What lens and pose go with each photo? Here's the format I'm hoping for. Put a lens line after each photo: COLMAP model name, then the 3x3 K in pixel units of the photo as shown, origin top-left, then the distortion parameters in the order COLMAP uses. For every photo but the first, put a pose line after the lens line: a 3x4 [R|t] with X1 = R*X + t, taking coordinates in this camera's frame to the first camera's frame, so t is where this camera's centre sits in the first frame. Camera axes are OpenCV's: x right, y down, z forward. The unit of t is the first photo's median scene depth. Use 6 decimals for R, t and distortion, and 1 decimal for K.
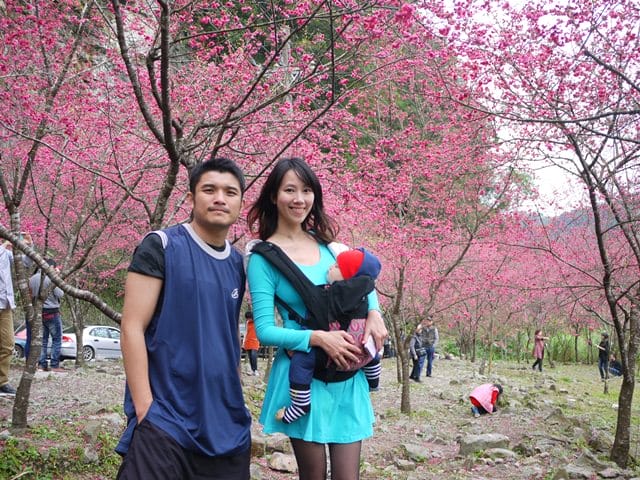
lens RADIAL K [[610.9, 0, 320.0], [0, 610.9, 240.0], [0, 0, 1]] dist [-0.016642, -0.003825]
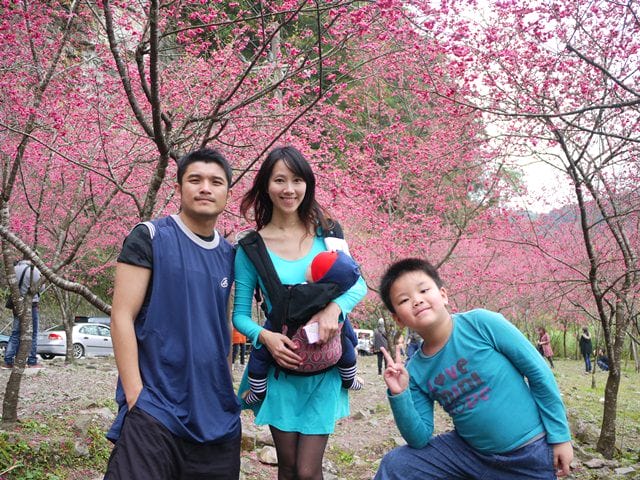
lens RADIAL K [[610.9, 0, 320.0], [0, 610.9, 240.0], [0, 0, 1]] dist [-0.016642, -0.003825]
pose [[0.999876, -0.002322, 0.015578, 0.001903], [0.002256, 0.999989, 0.004201, 0.003866], [-0.015588, -0.004165, 0.999870, -0.006761]]
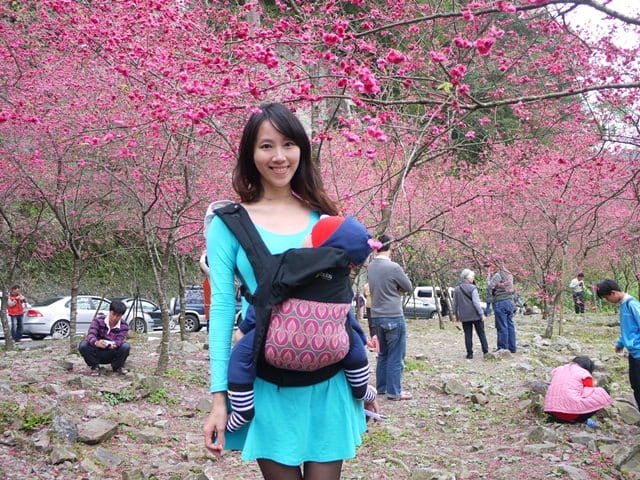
lens RADIAL K [[610.0, 0, 320.0], [0, 610.0, 240.0], [0, 0, 1]] dist [-0.032924, 0.005948]
pose [[0.986427, -0.064004, -0.151214, 0.367452], [0.073841, 0.995442, 0.060356, 0.146376], [0.146661, -0.070703, 0.986657, 0.868698]]
